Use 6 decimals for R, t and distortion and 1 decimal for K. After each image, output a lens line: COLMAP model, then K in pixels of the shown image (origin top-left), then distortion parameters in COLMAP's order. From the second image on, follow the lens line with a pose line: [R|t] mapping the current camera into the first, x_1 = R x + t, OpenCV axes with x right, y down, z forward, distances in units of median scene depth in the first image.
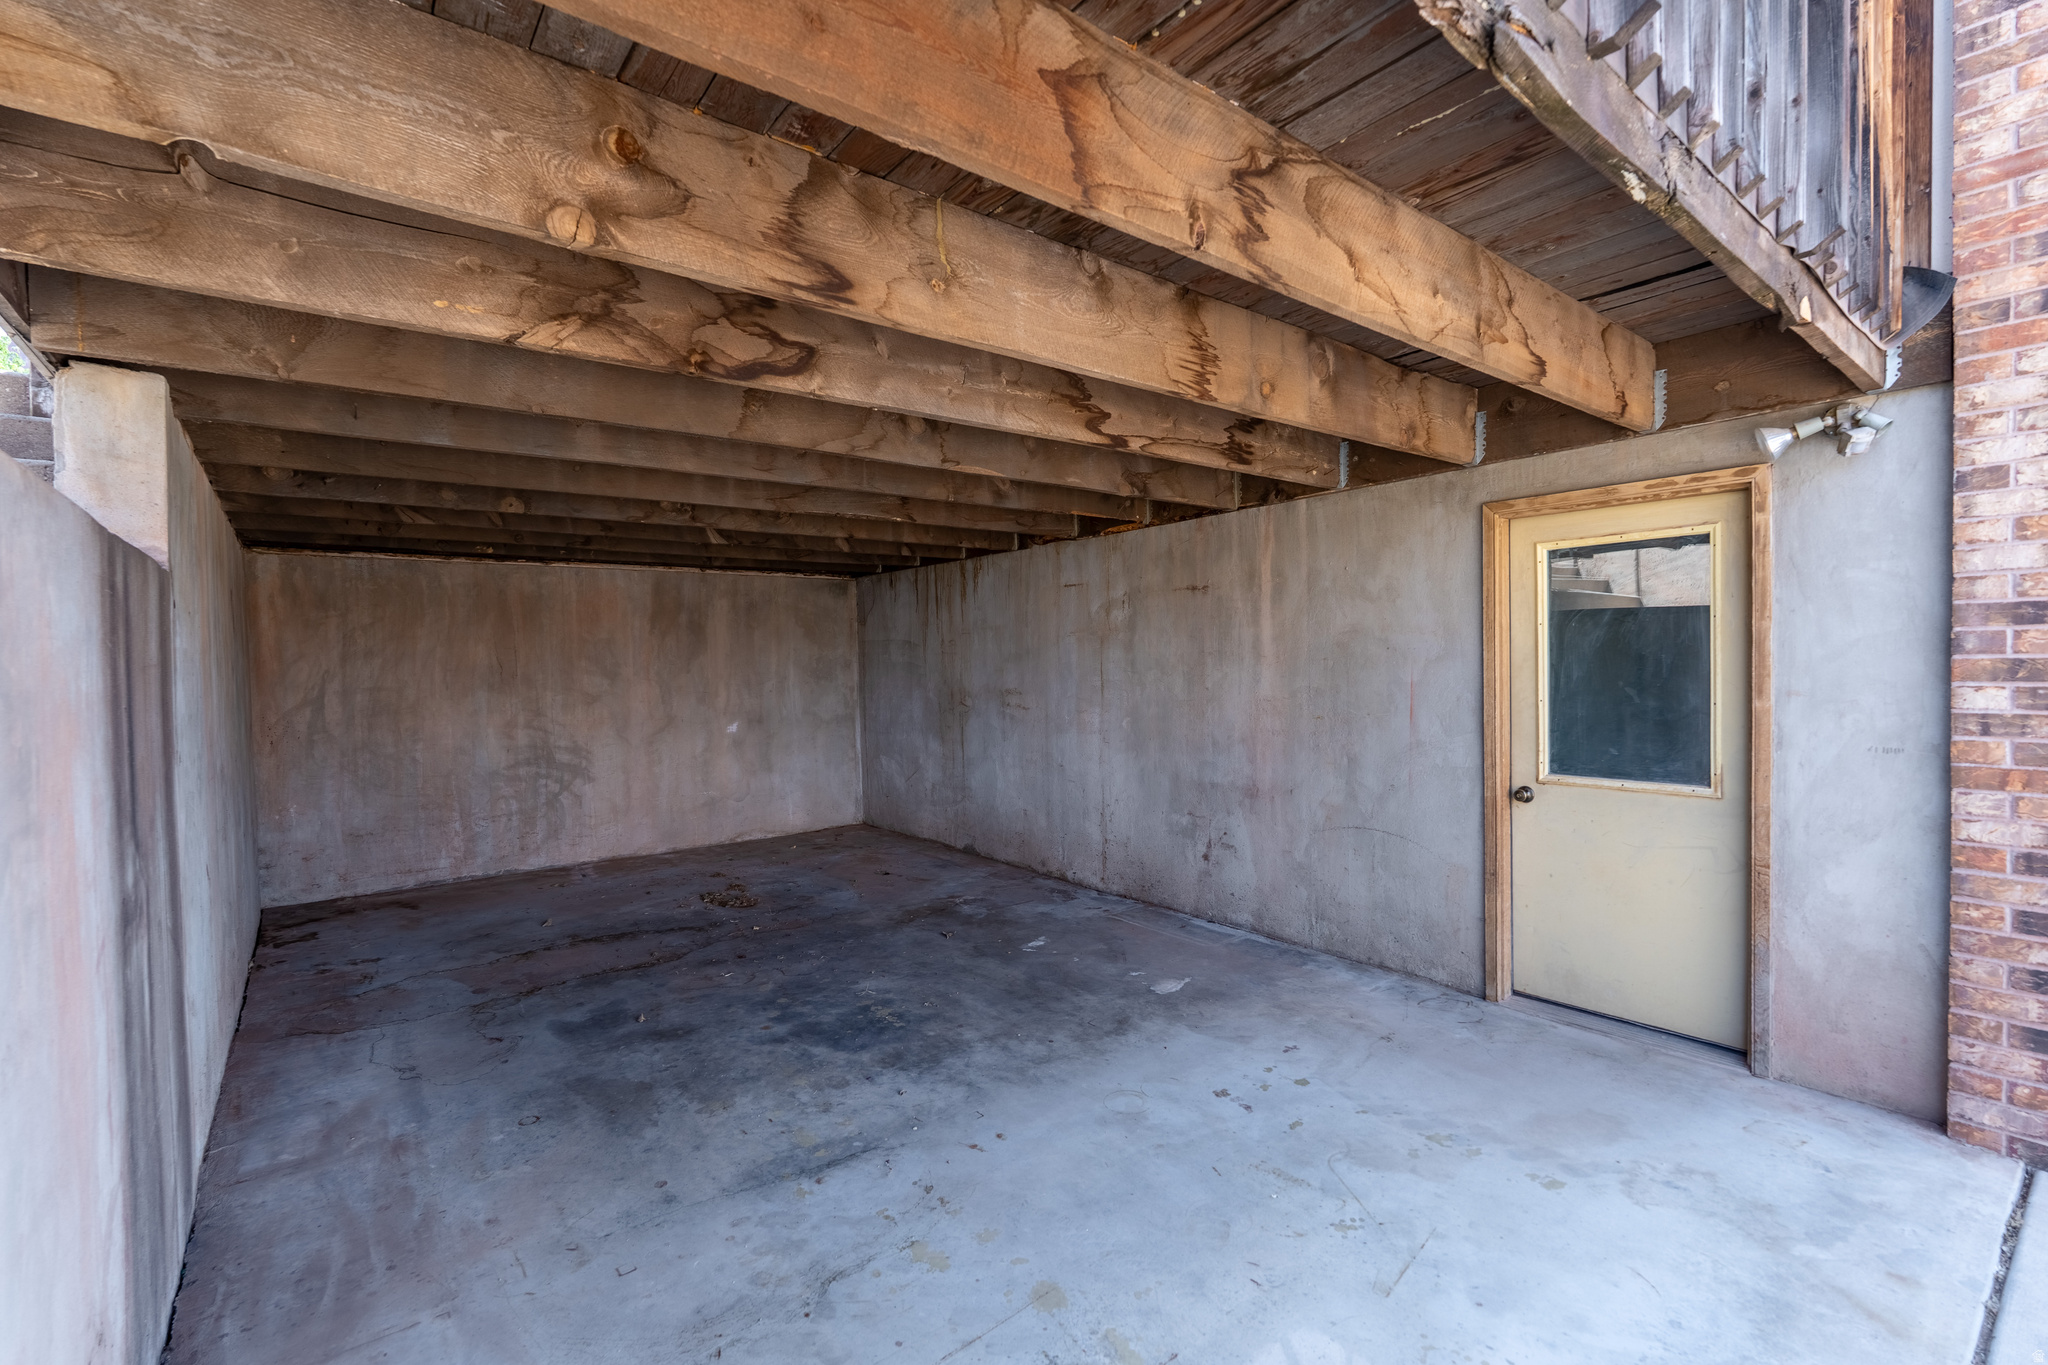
lens RADIAL K [[898.5, 0, 1024.0], [0, 898.5, 682.5], [0, 0, 1]] dist [-0.000706, -0.000025]
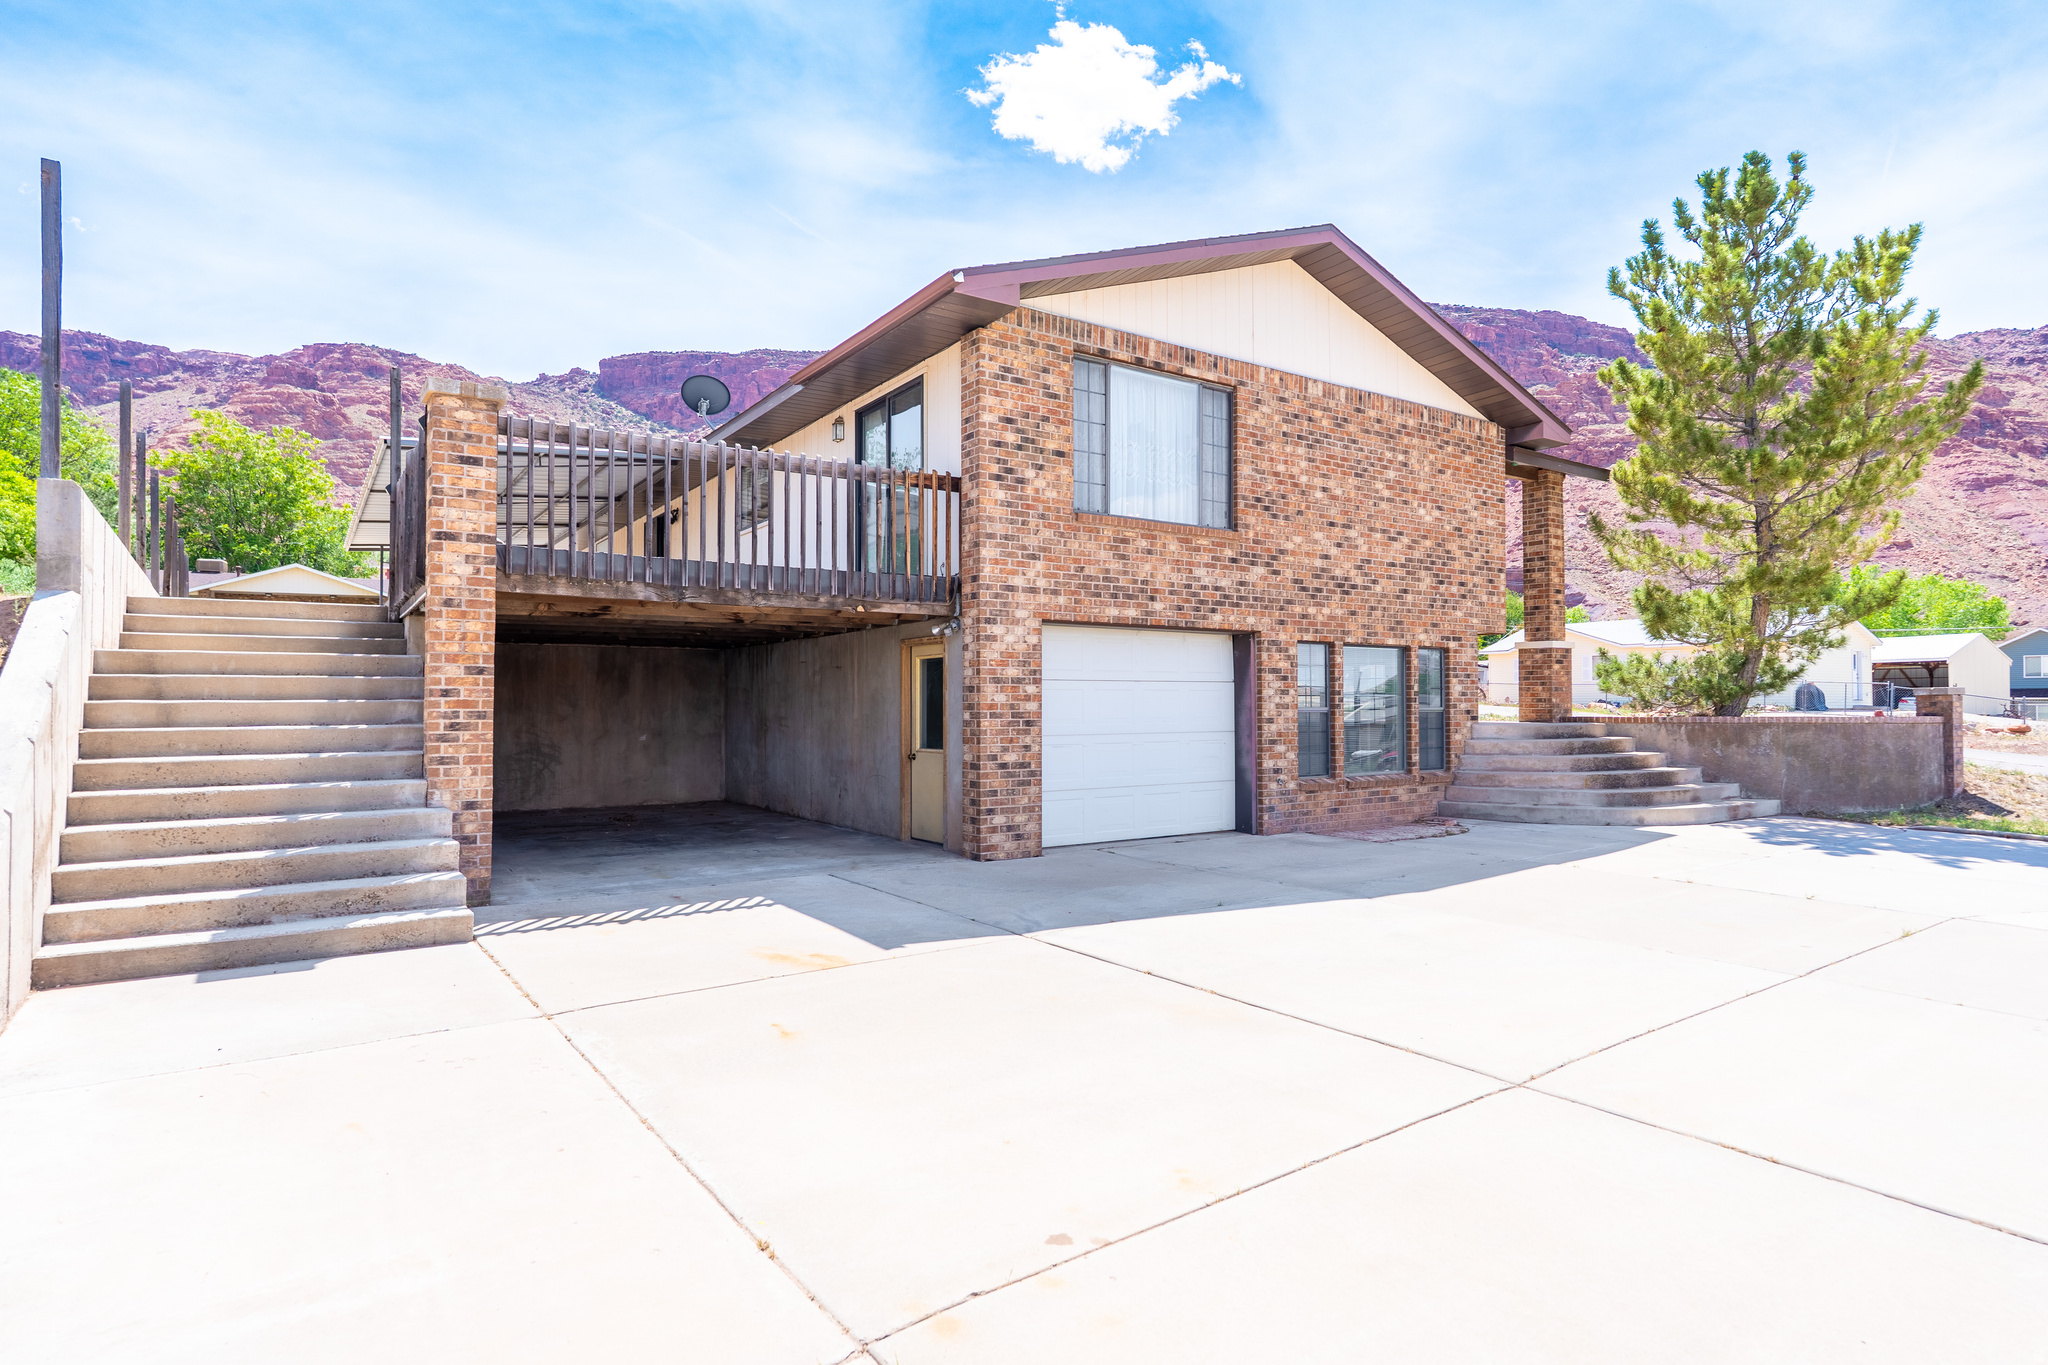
lens RADIAL K [[1081.5, 0, 1024.0], [0, 1081.5, 682.5], [0, 0, 1]] dist [0.001153, 0.000062]
pose [[0.997297, 0.015789, -0.071754, 0.575997], [-0.019042, 0.998811, -0.044888, 0.025481], [0.070960, 0.046133, 0.996412, -1.060970]]
